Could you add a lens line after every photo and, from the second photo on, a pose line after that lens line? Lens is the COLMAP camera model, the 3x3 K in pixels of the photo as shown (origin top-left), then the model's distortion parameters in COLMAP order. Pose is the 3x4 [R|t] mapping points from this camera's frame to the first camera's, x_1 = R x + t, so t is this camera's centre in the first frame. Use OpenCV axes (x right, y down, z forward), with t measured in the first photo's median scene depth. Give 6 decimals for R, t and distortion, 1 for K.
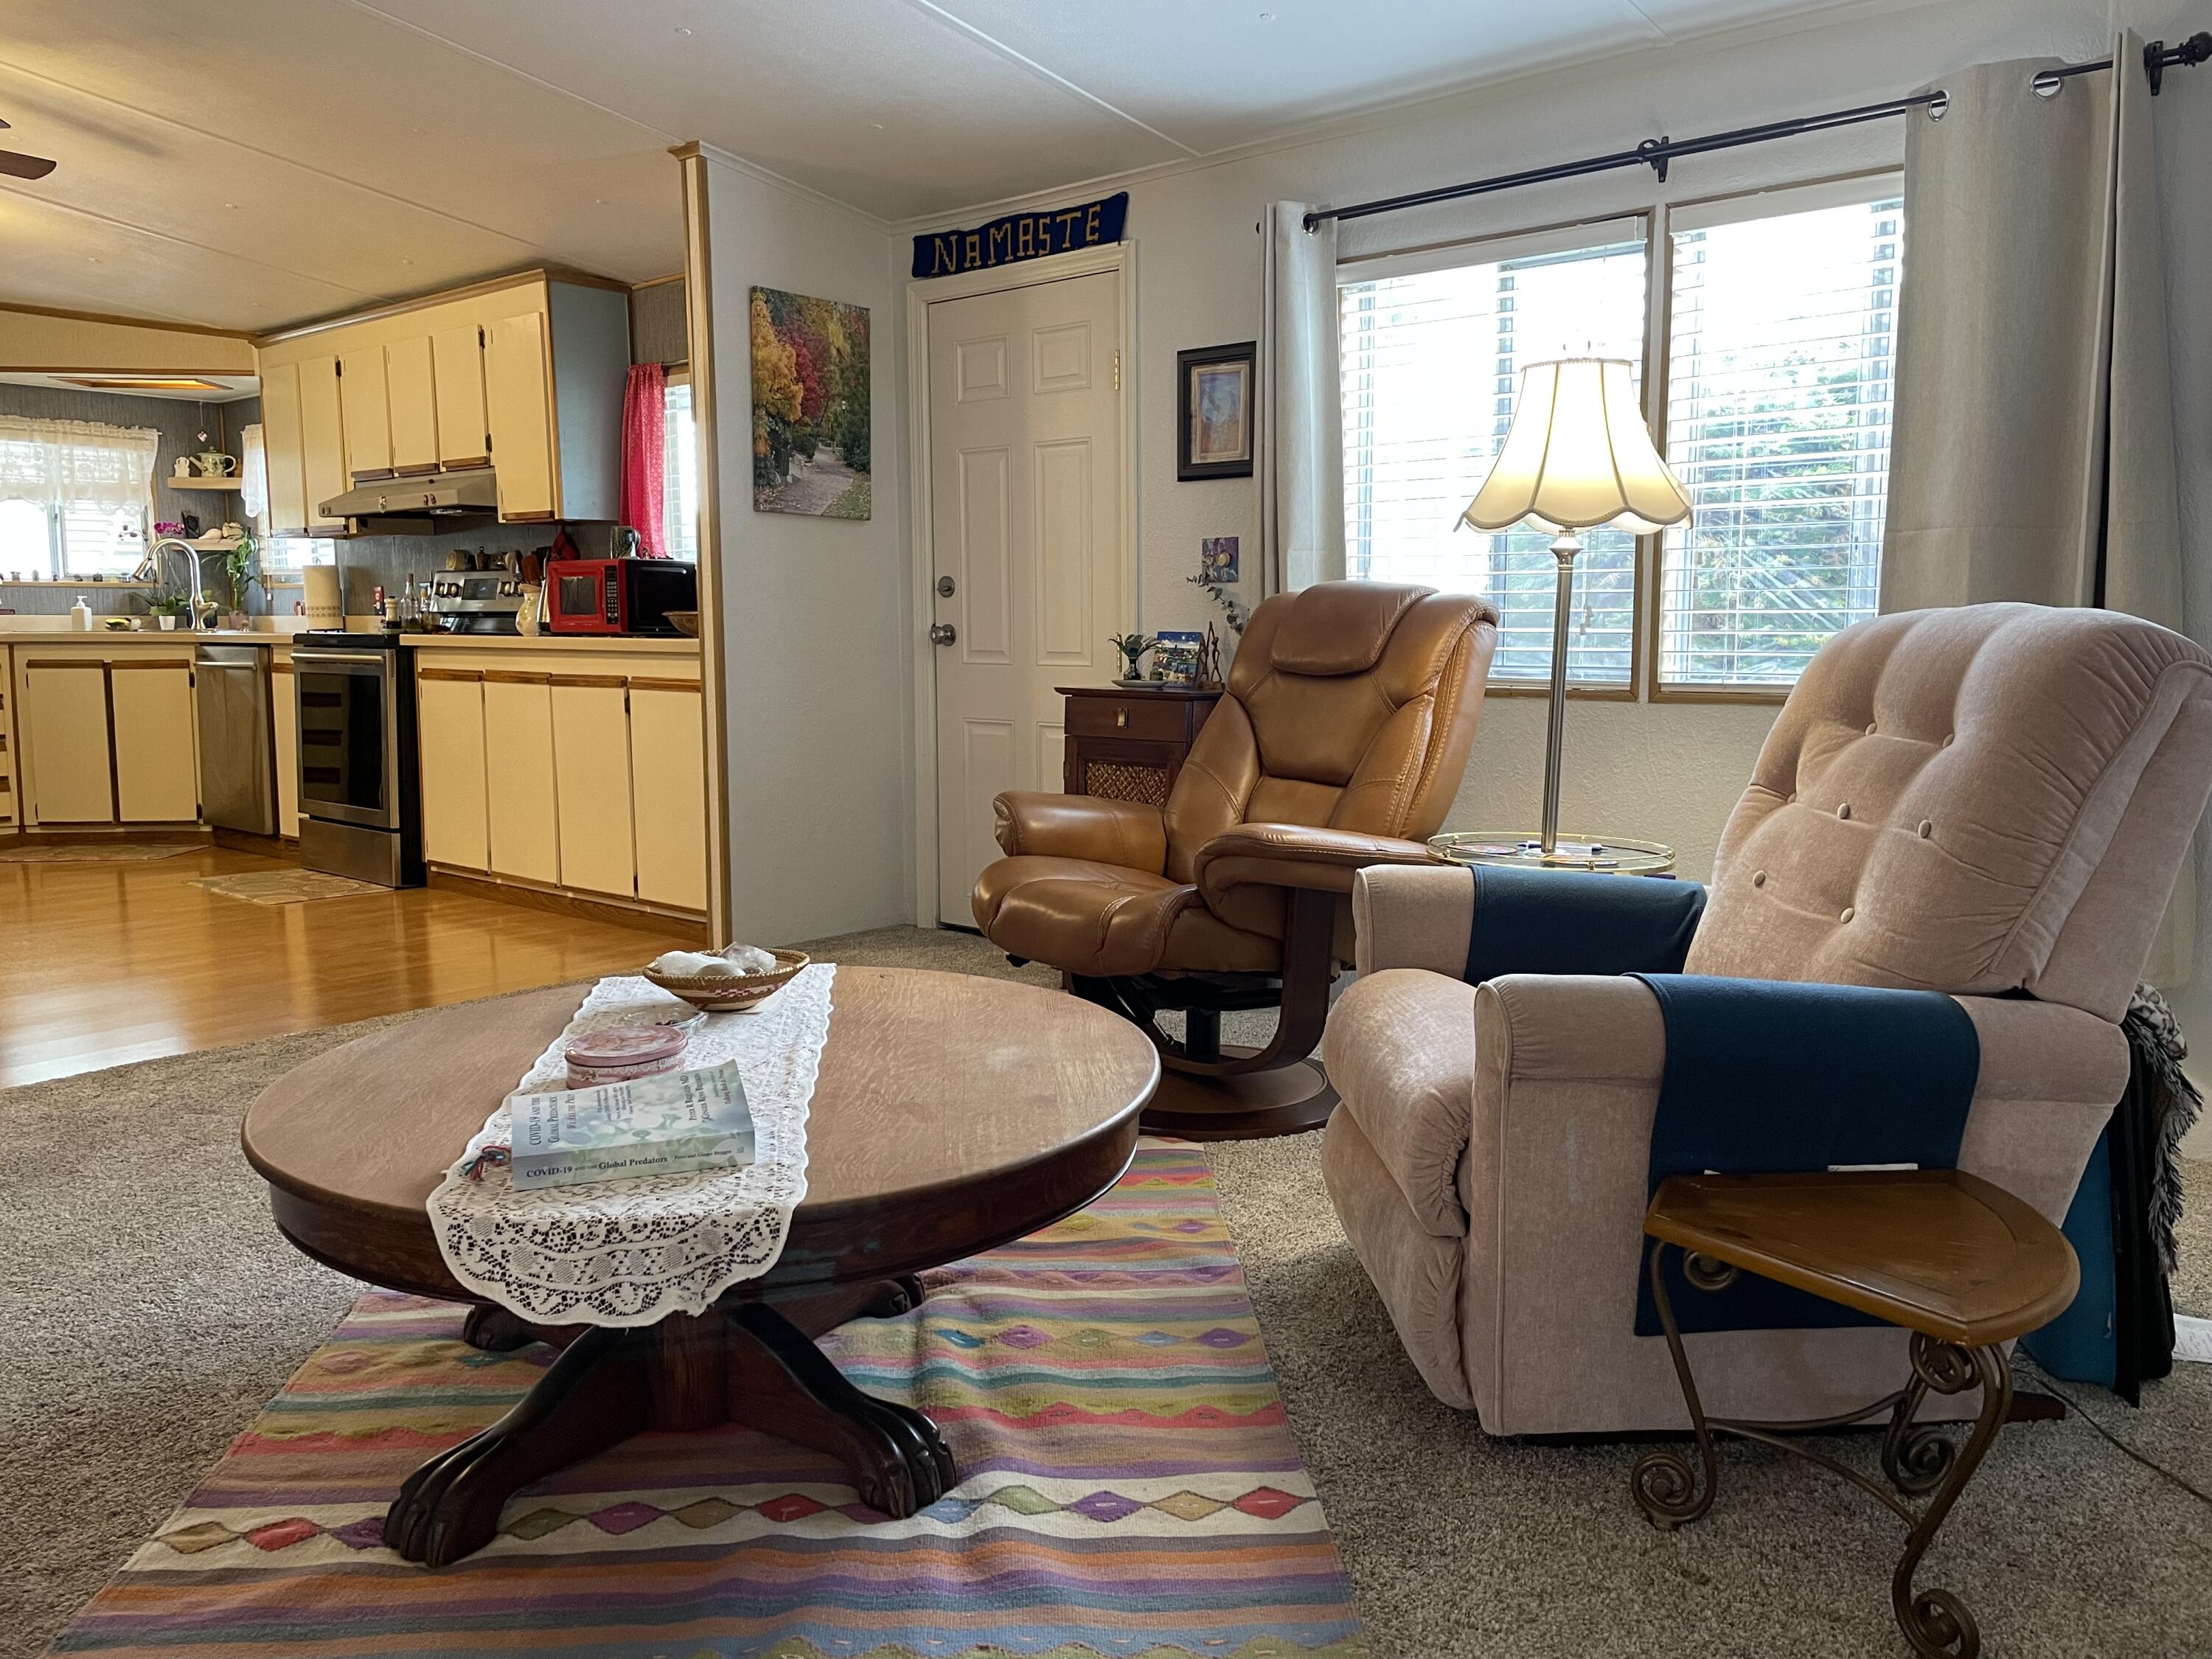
lens RADIAL K [[1668.0, 0, 1106.0], [0, 1668.0, 829.5], [0, 0, 1]] dist [0.056037, -0.080643]
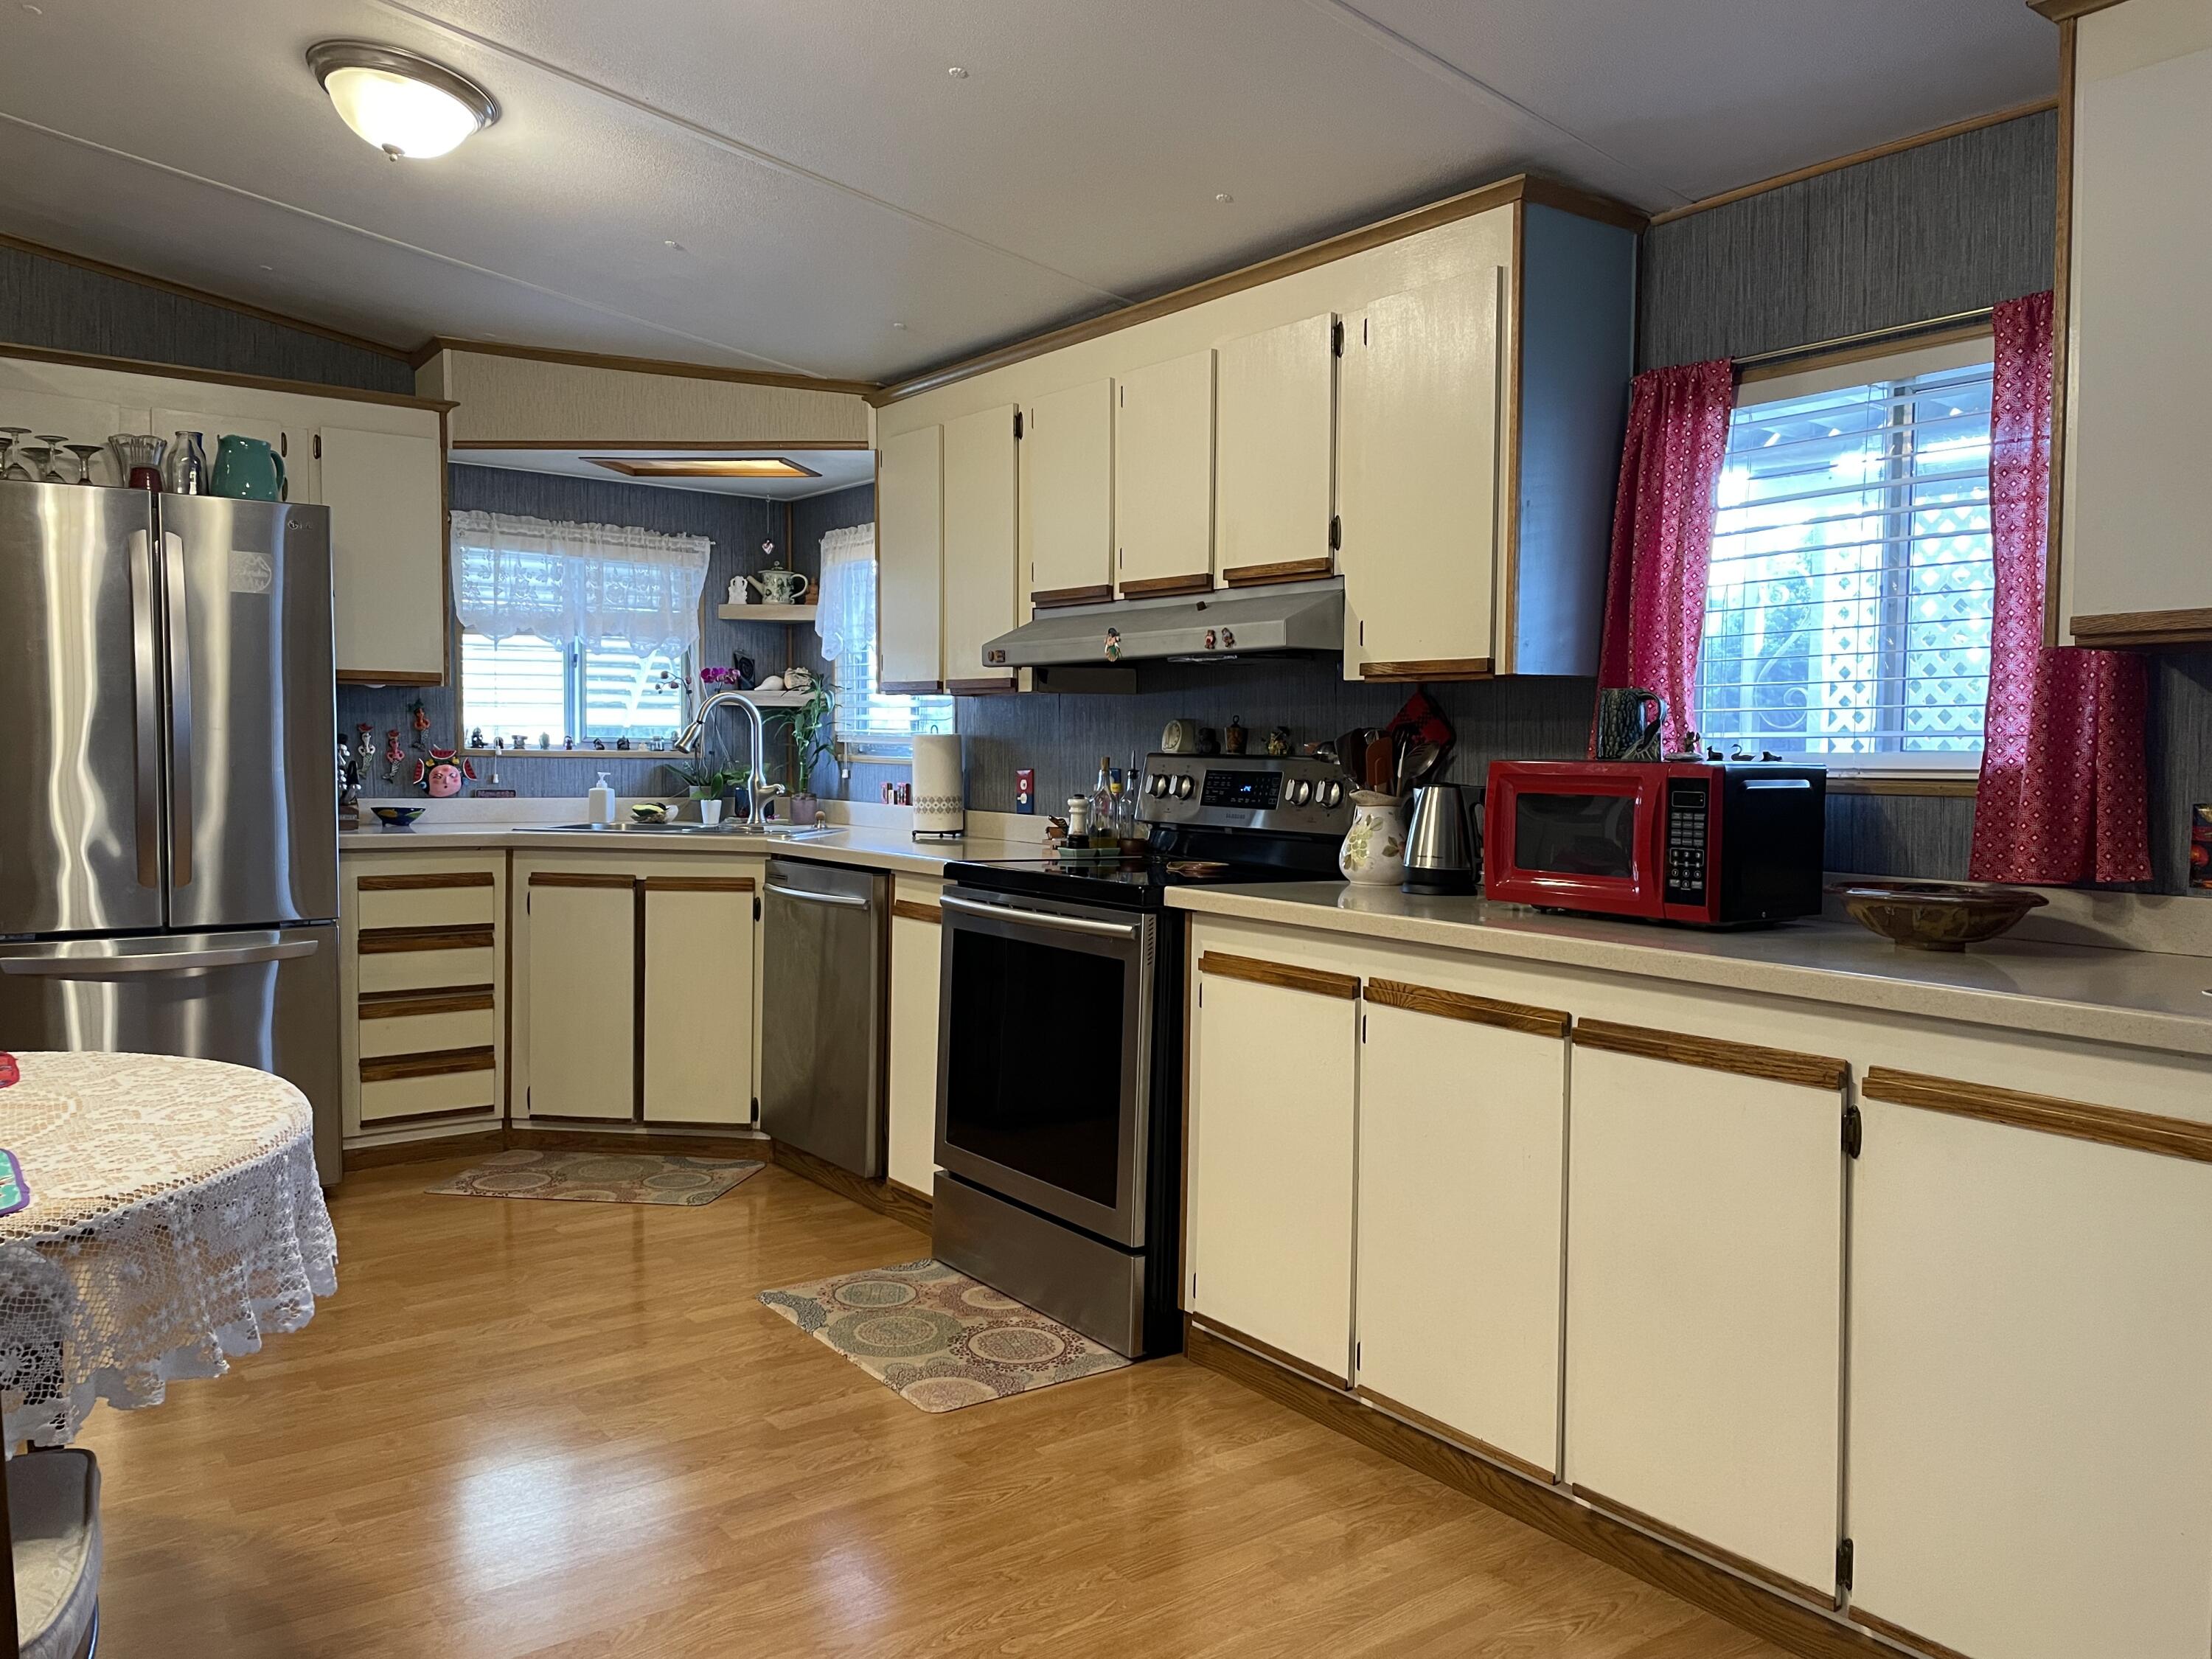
lens RADIAL K [[1677.6, 0, 1103.9], [0, 1677.6, 863.4], [0, 0, 1]] dist [0.050411, -0.003060]
pose [[0.974064, 0.030563, -0.224199, -0.264757], [-0.043016, 0.997778, -0.050873, -0.079112], [0.222146, 0.059197, 0.973215, 0.392037]]
